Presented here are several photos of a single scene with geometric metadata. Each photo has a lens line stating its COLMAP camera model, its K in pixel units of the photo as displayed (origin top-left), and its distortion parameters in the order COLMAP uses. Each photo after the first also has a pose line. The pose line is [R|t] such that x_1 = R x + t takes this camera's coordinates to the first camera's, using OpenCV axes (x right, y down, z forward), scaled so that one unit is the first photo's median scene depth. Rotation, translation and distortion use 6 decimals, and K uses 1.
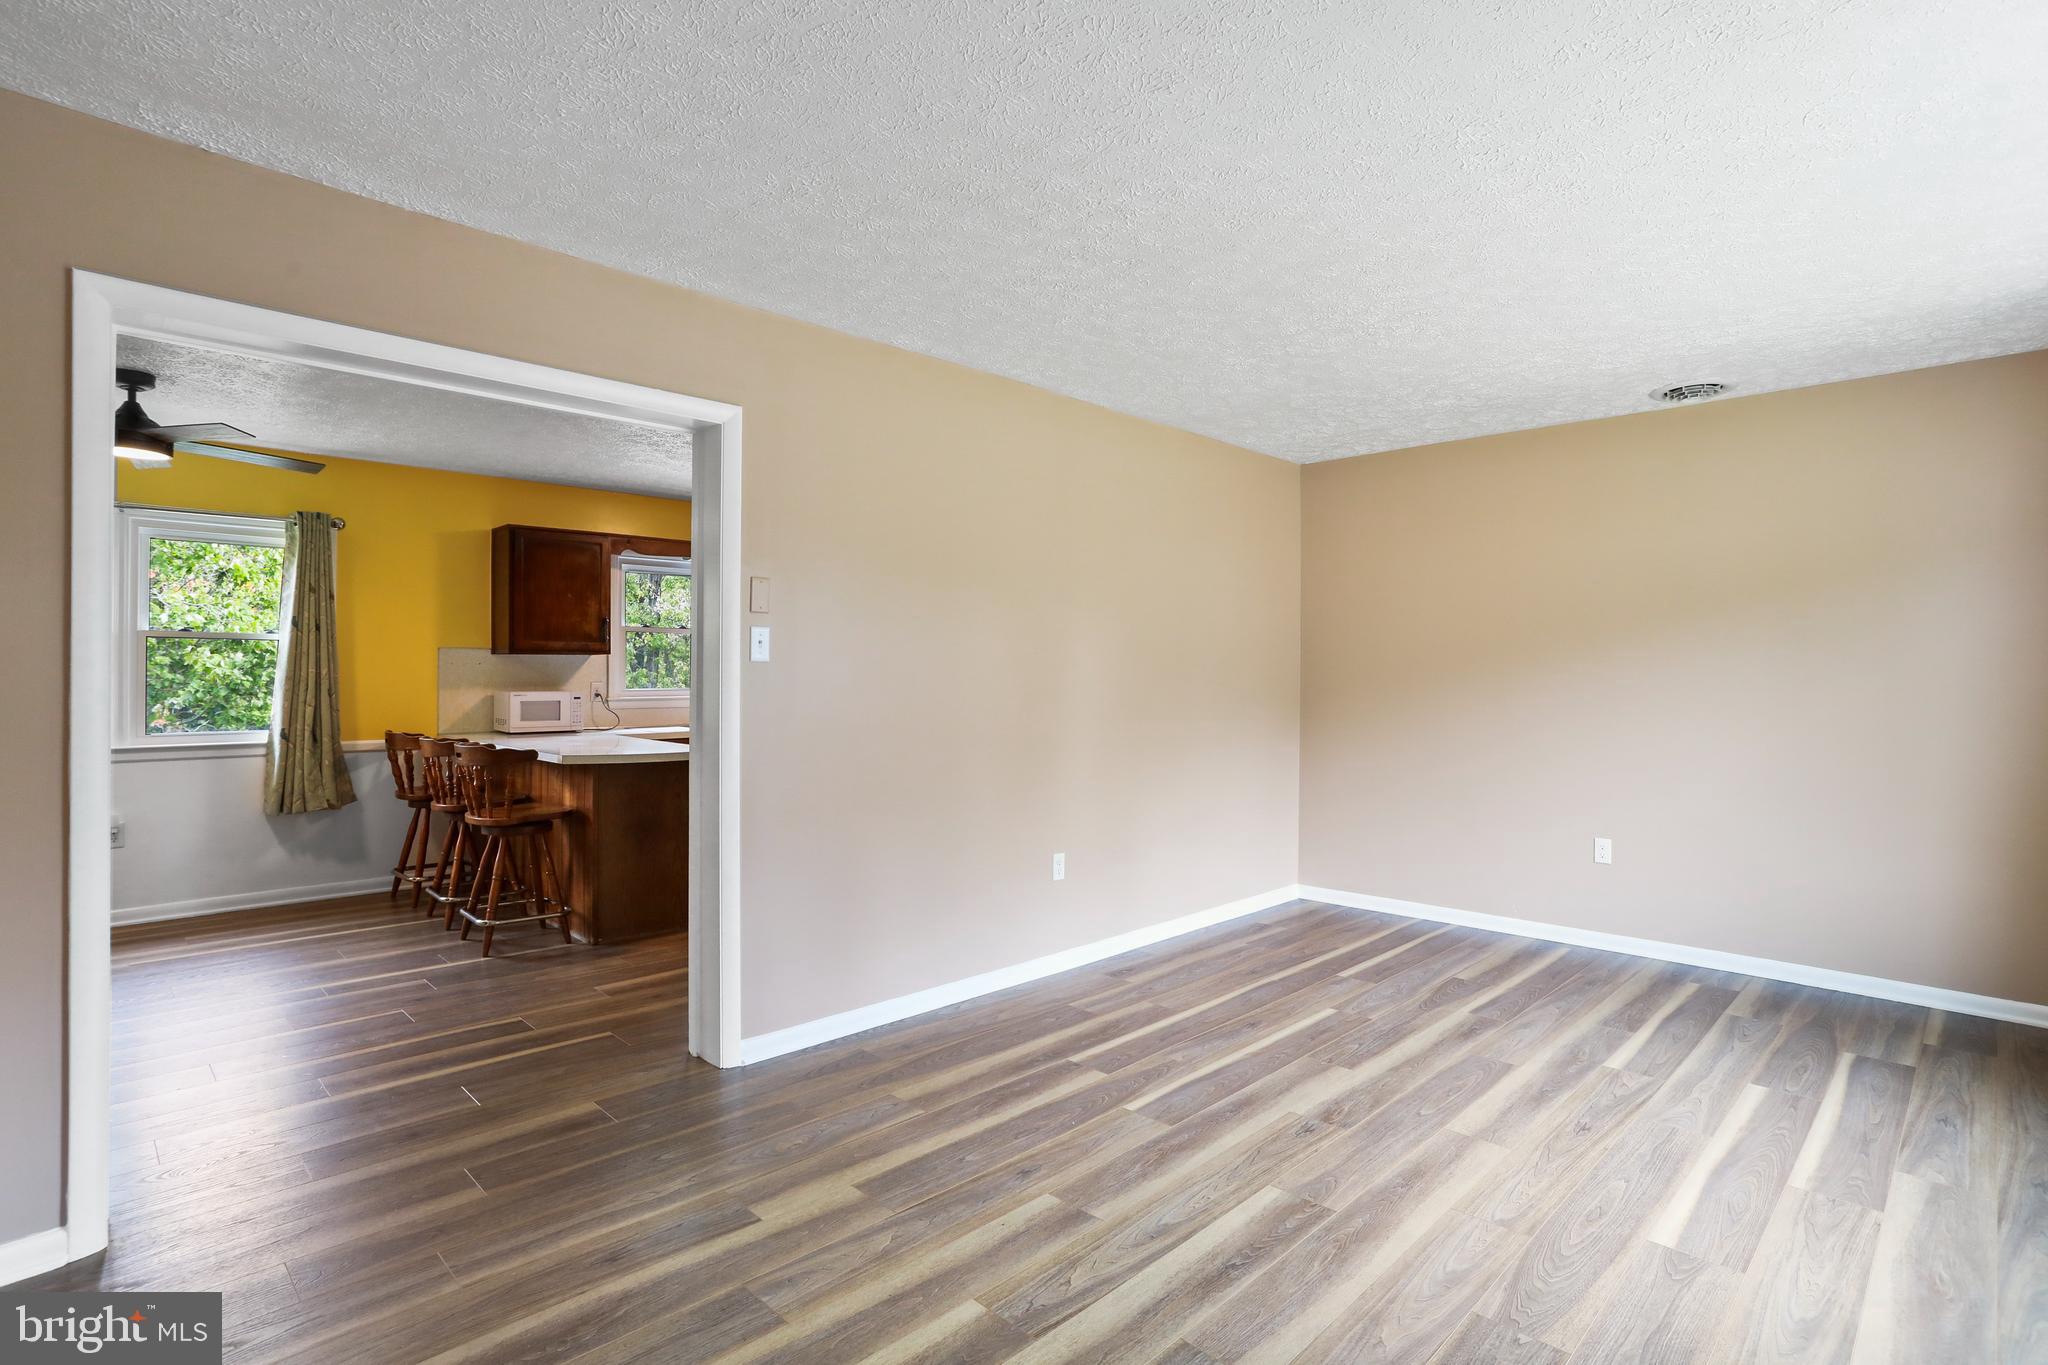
lens RADIAL K [[1010.6, 0, 1020.2], [0, 1010.6, 668.2], [0, 0, 1]] dist [-0.049866, 0.027191]
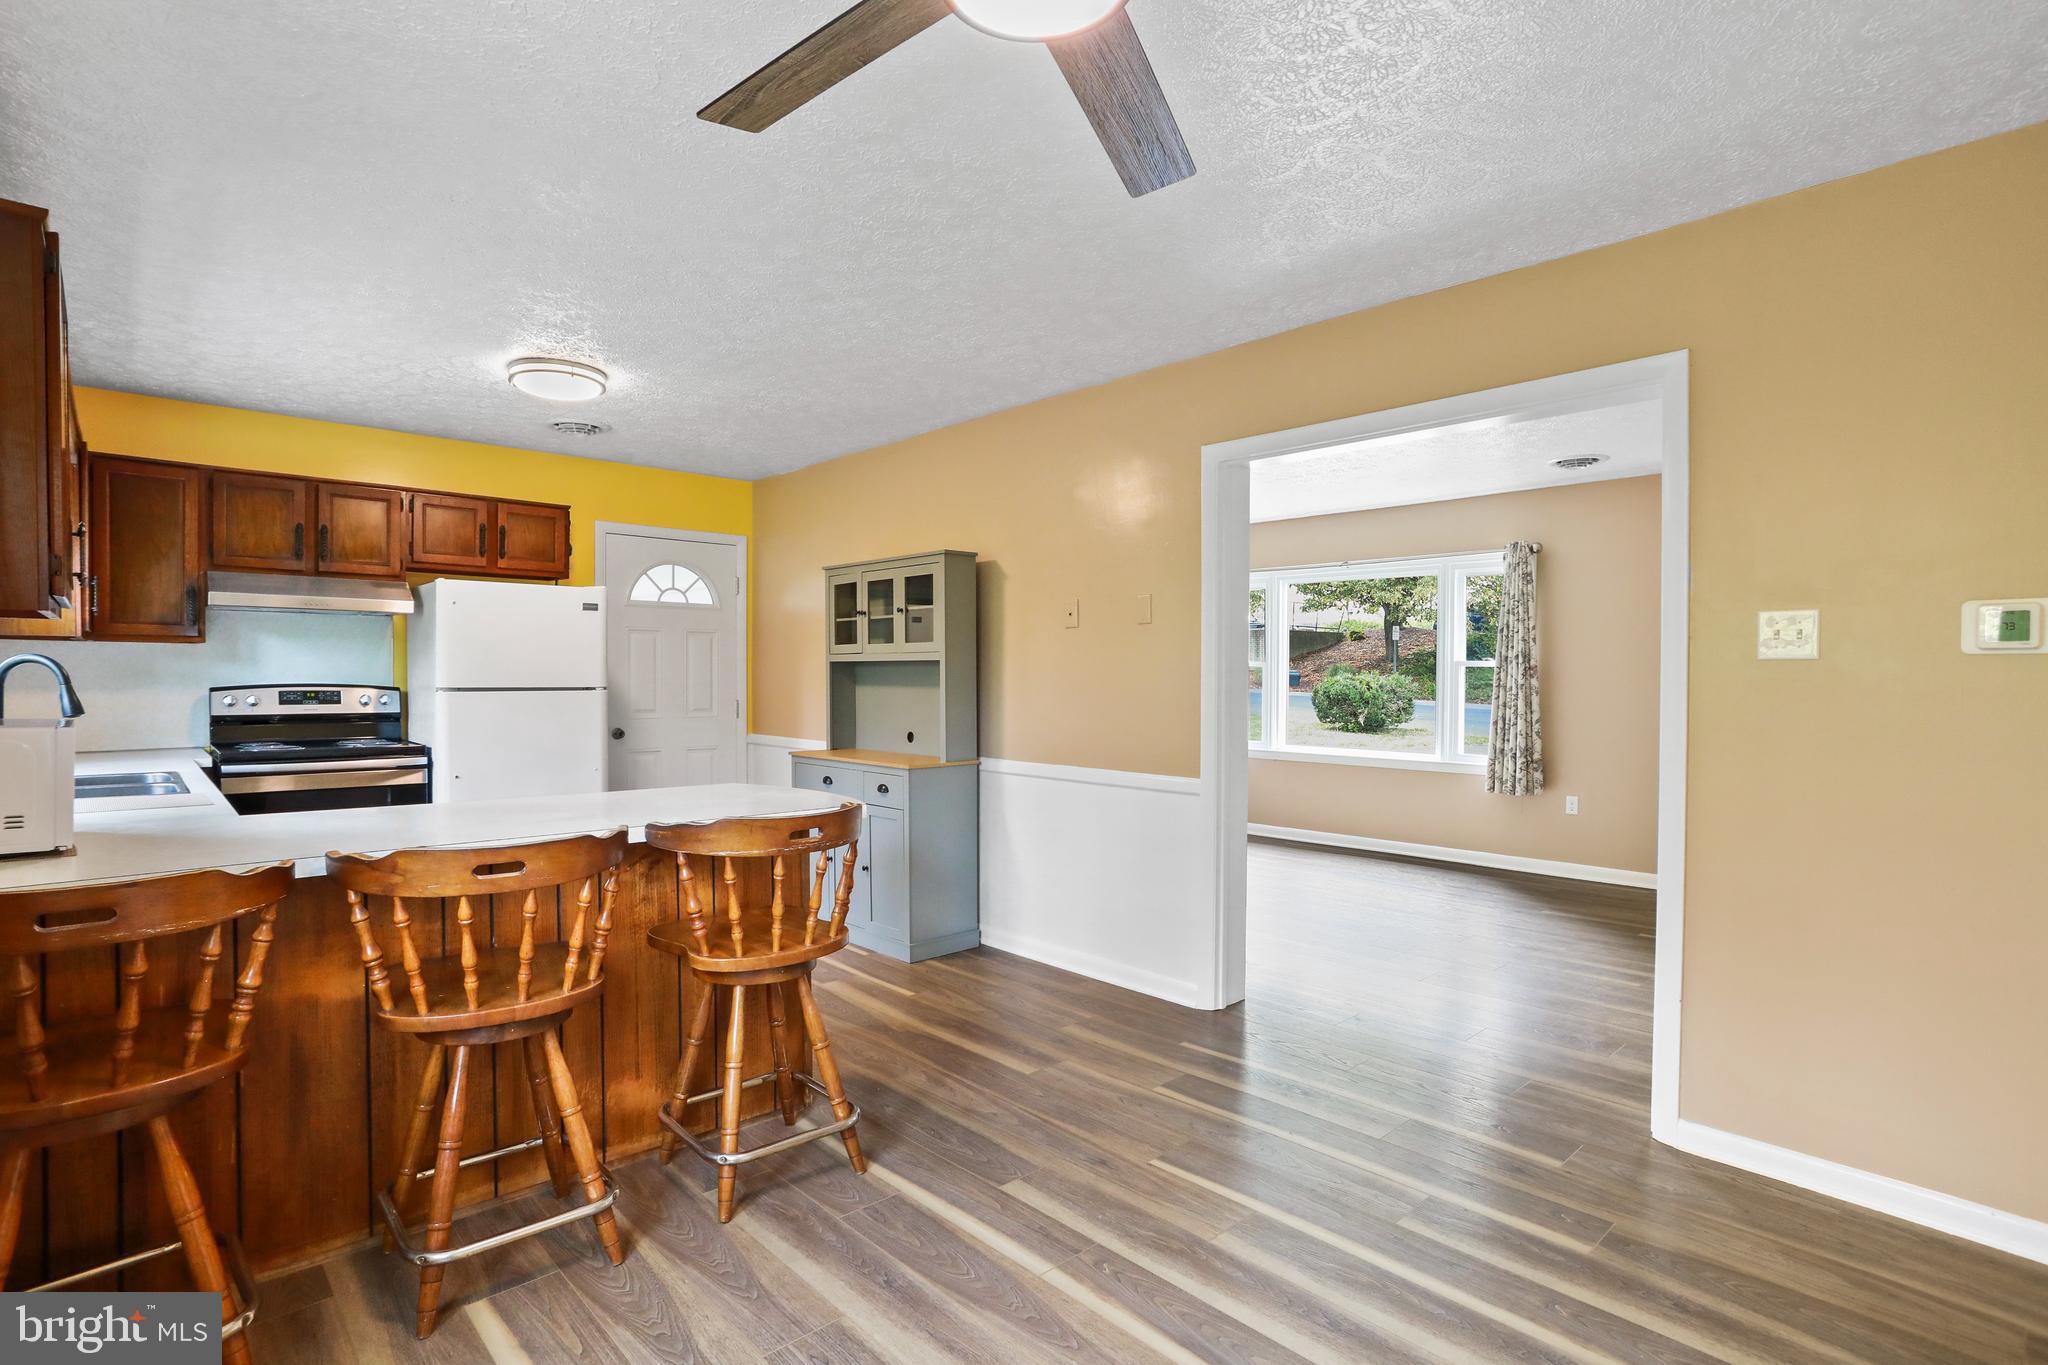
lens RADIAL K [[1010.6, 0, 1018.9], [0, 1010.6, 689.0], [0, 0, 1]] dist [-0.049866, 0.027191]
pose [[0.034215, -0.017941, 0.999253, -1.176778], [-0.009978, 0.999783, 0.018292, 0.003250], [-0.999365, -0.010596, 0.034029, 0.957126]]
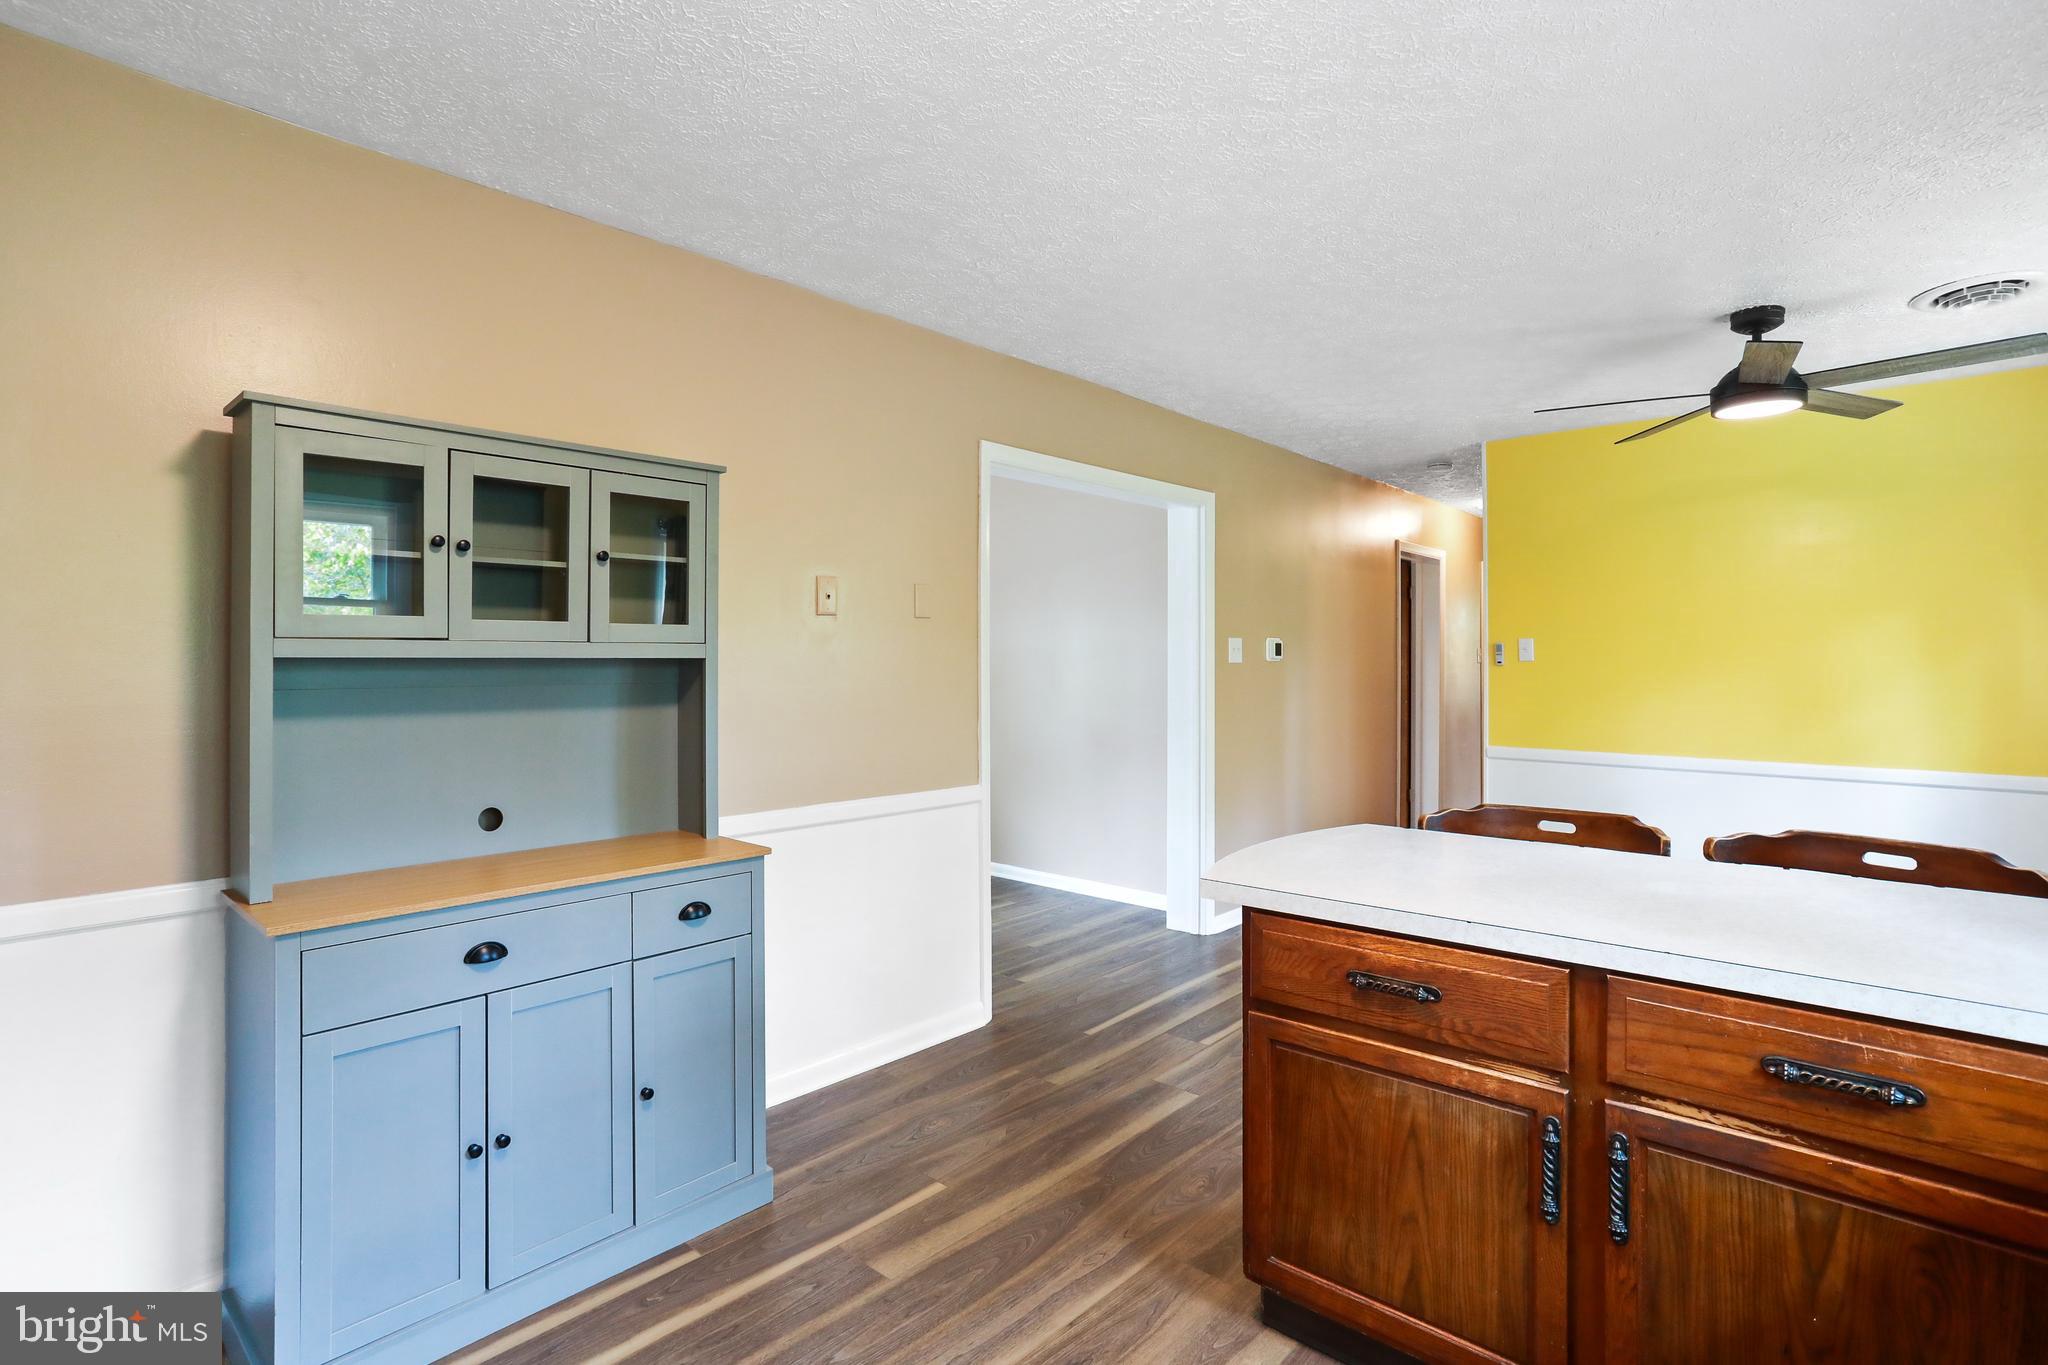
lens RADIAL K [[1010.6, 0, 1025.9], [0, 1010.6, 635.1], [0, 0, 1]] dist [-0.049866, 0.027191]
pose [[-0.997785, -0.010242, -0.065729, -0.237206], [-0.008453, 0.999588, -0.027438, -0.006512], [0.065983, -0.026821, -0.997460, 1.707349]]
